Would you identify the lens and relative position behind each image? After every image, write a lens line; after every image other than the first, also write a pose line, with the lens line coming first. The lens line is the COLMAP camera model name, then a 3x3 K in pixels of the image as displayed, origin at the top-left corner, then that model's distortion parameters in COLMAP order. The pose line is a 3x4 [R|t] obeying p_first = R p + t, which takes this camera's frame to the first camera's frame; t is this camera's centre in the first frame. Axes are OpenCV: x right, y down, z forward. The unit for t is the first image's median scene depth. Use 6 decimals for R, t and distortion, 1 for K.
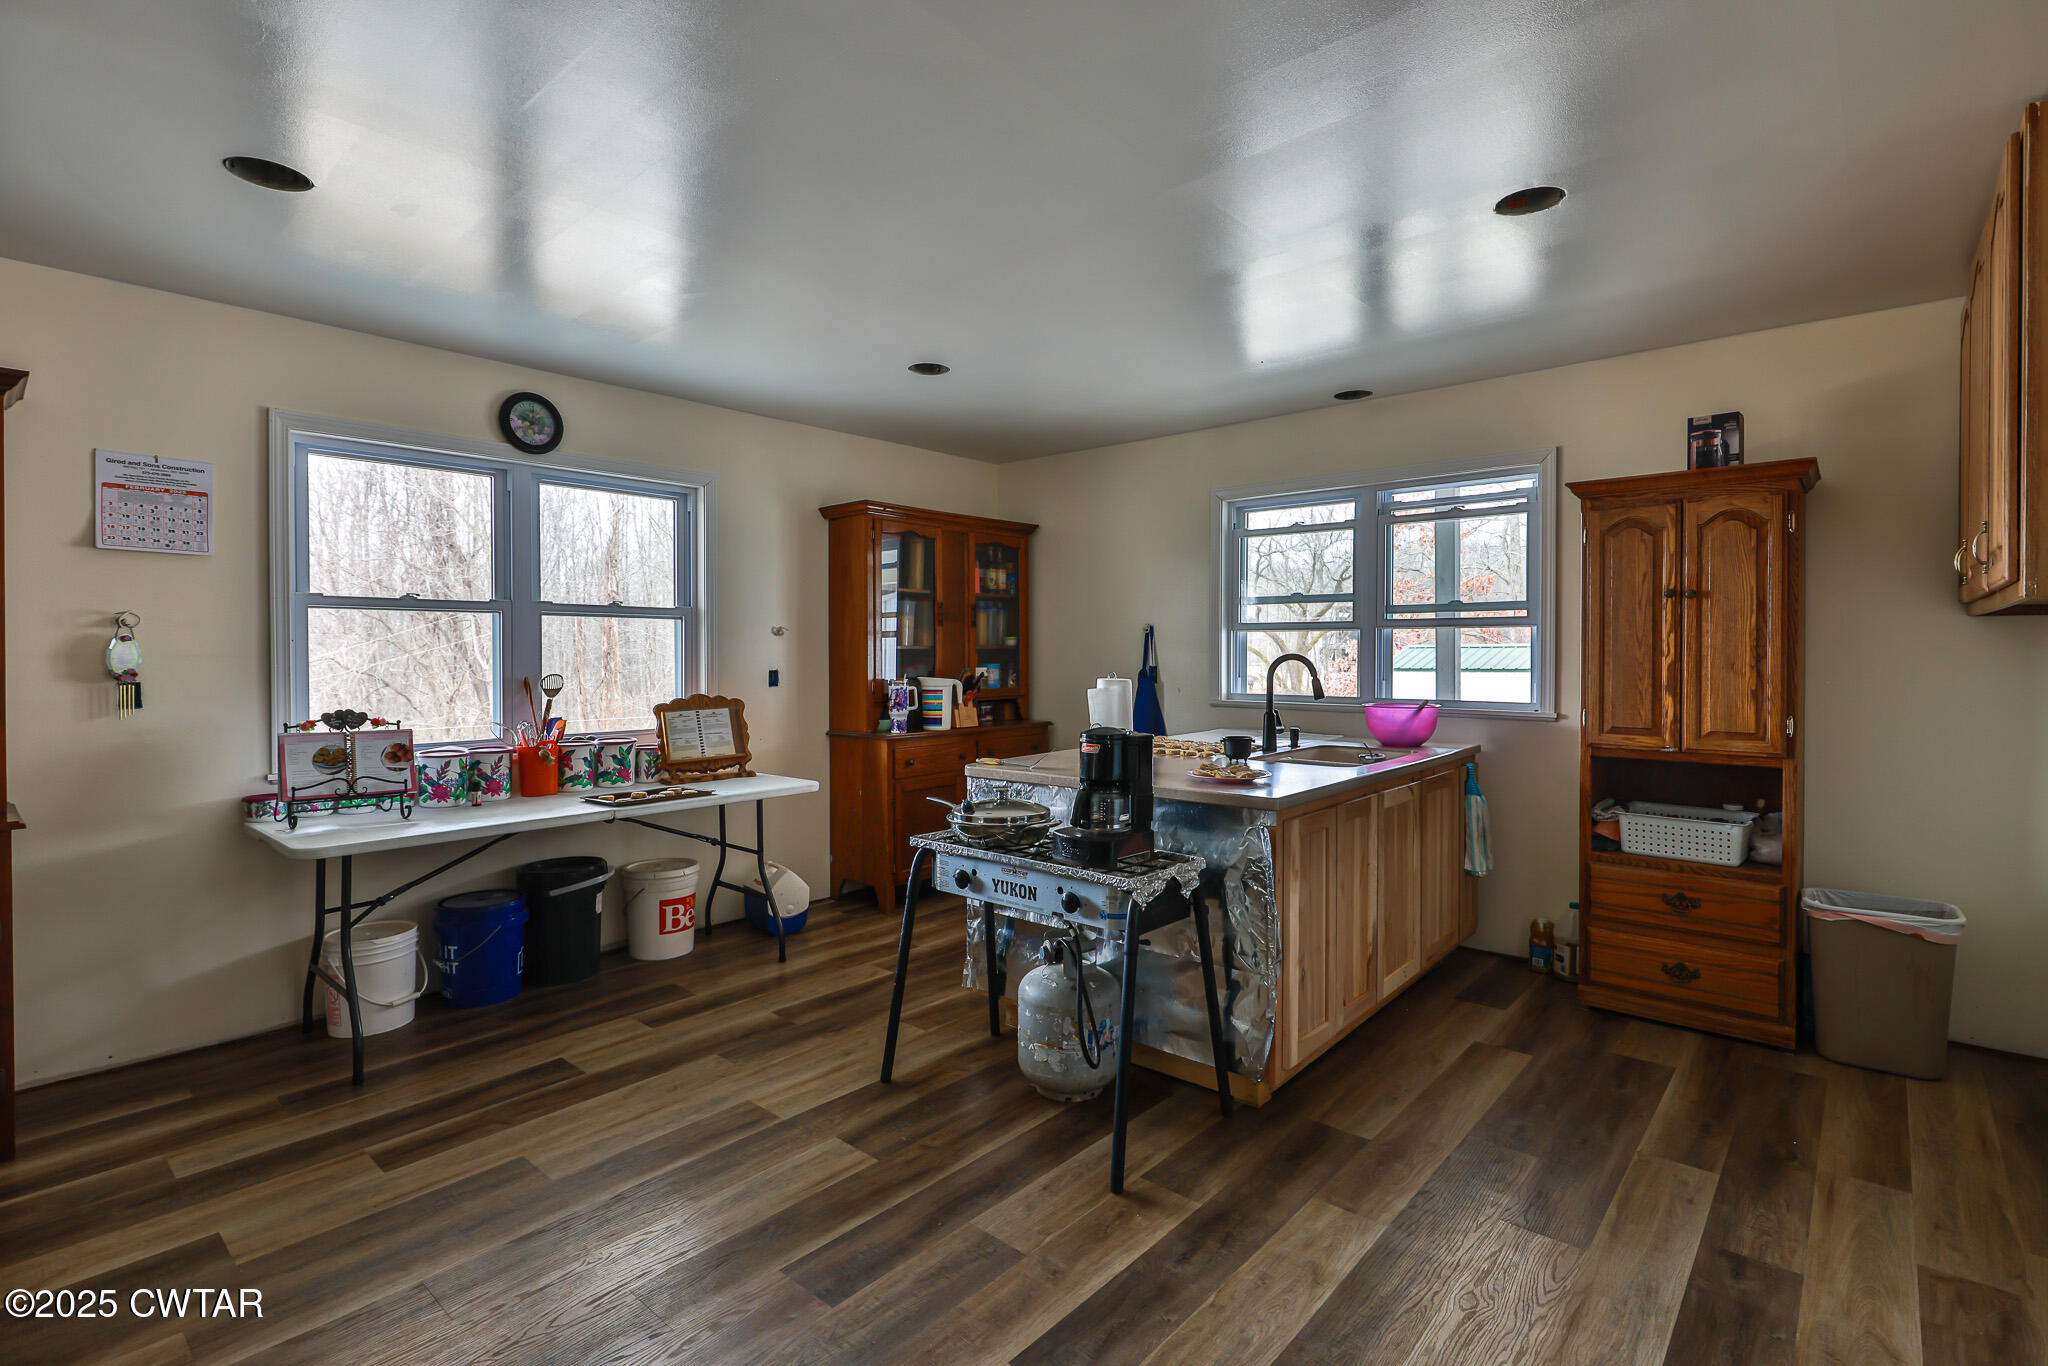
lens RADIAL K [[973.1, 0, 1033.4], [0, 973.1, 670.3], [0, 0, 1]] dist [0.003346, -0.000356]
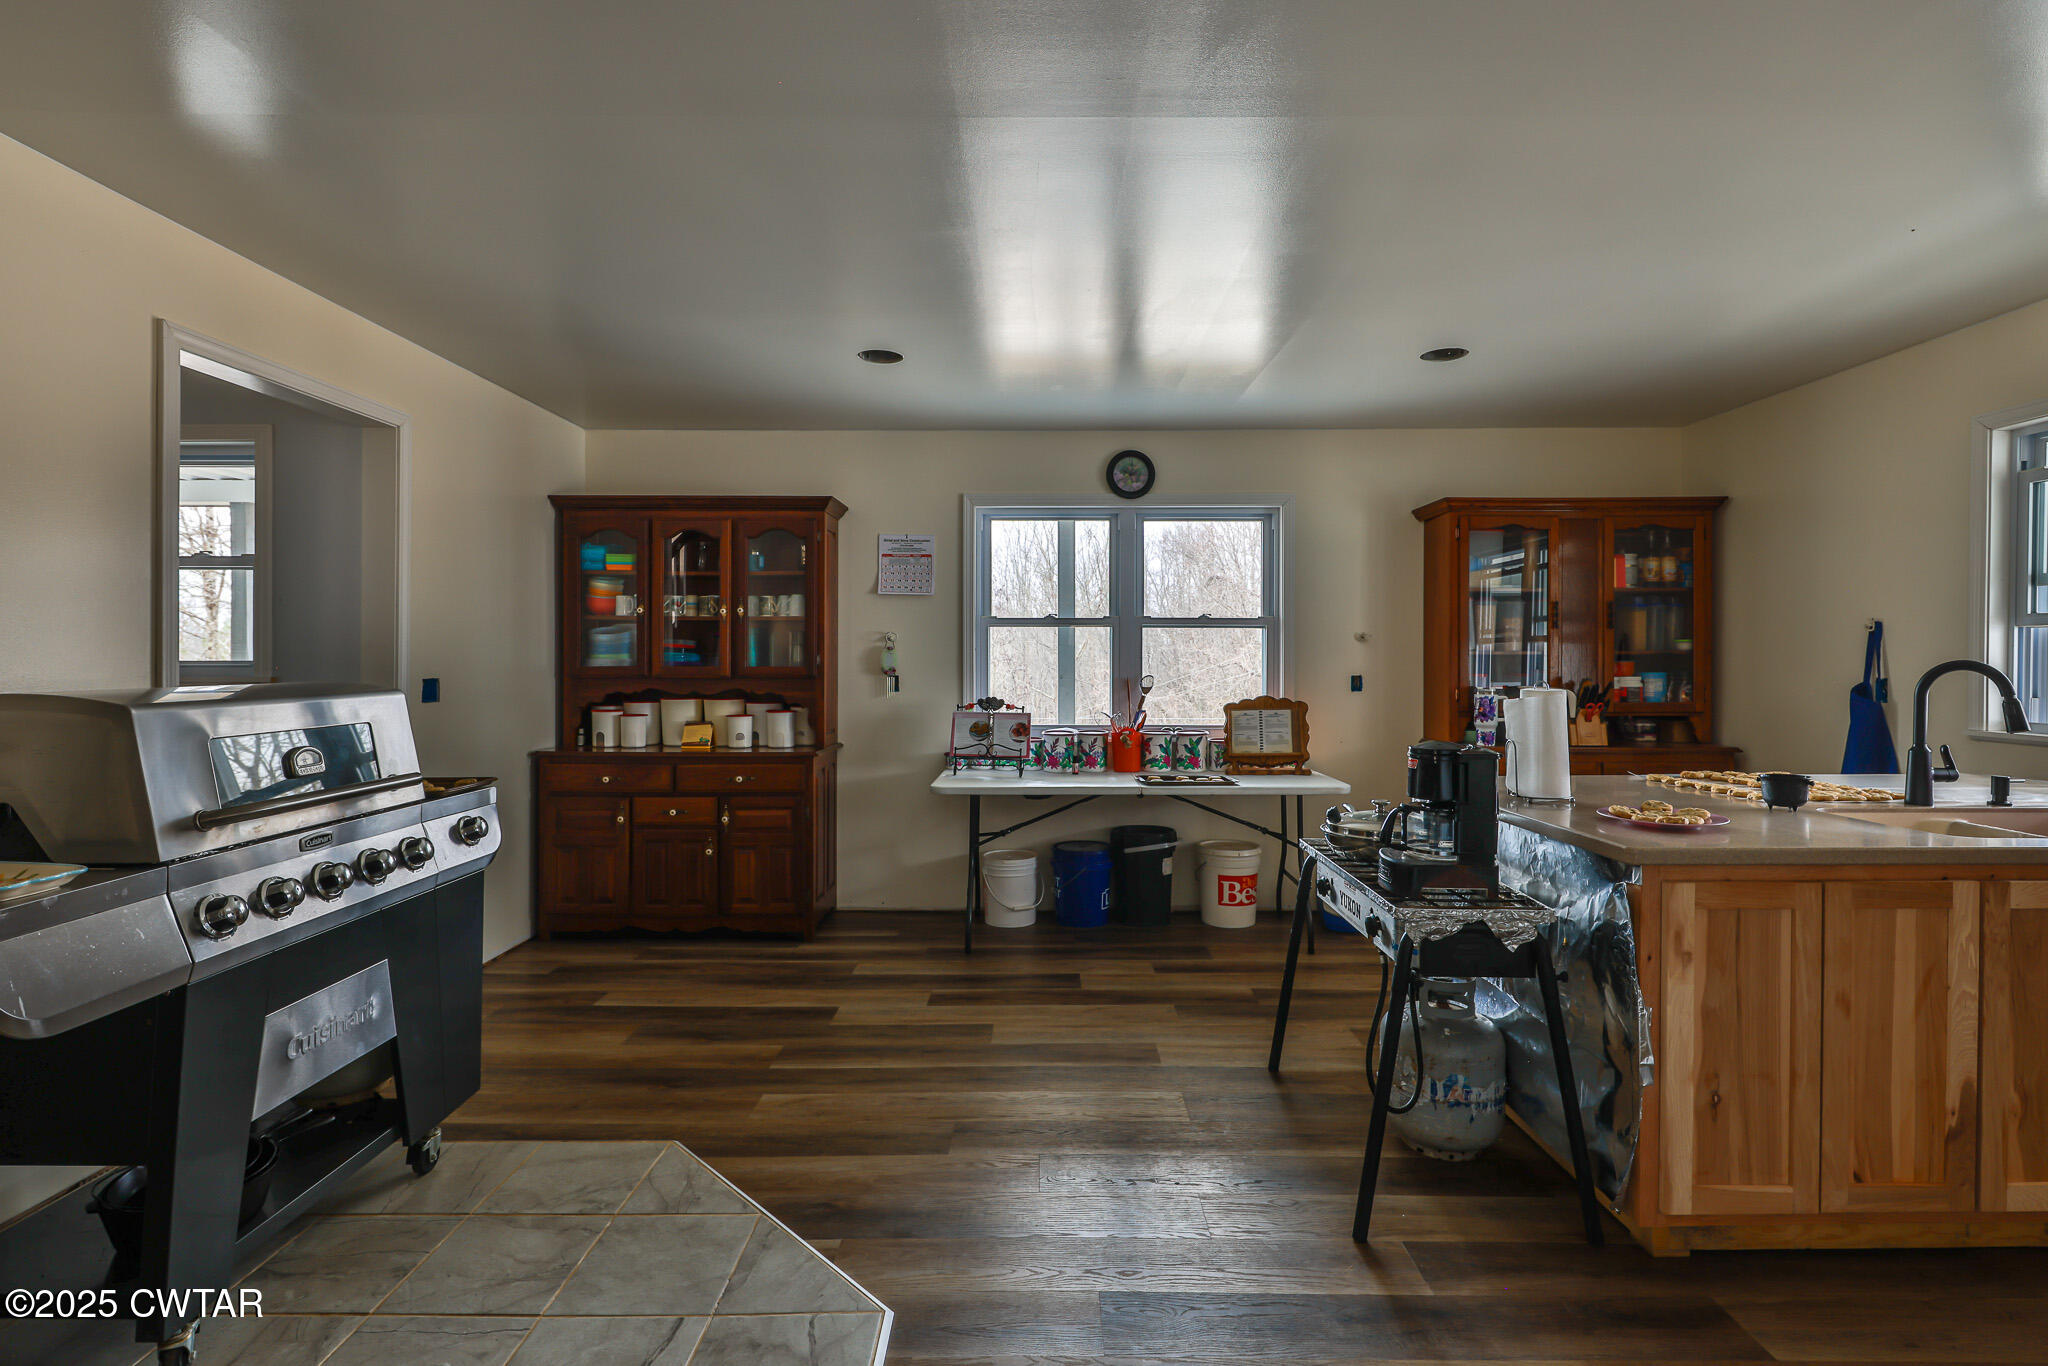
lens RADIAL K [[957.9, 0, 1019.8], [0, 957.9, 674.4], [0, 0, 1]] dist [-0.000095, -0.000216]
pose [[0.649809, 0.014243, -0.759964, 0.326585], [-0.016393, 0.999854, 0.004722, -0.000156], [0.759921, 0.009390, 0.649948, 0.093421]]
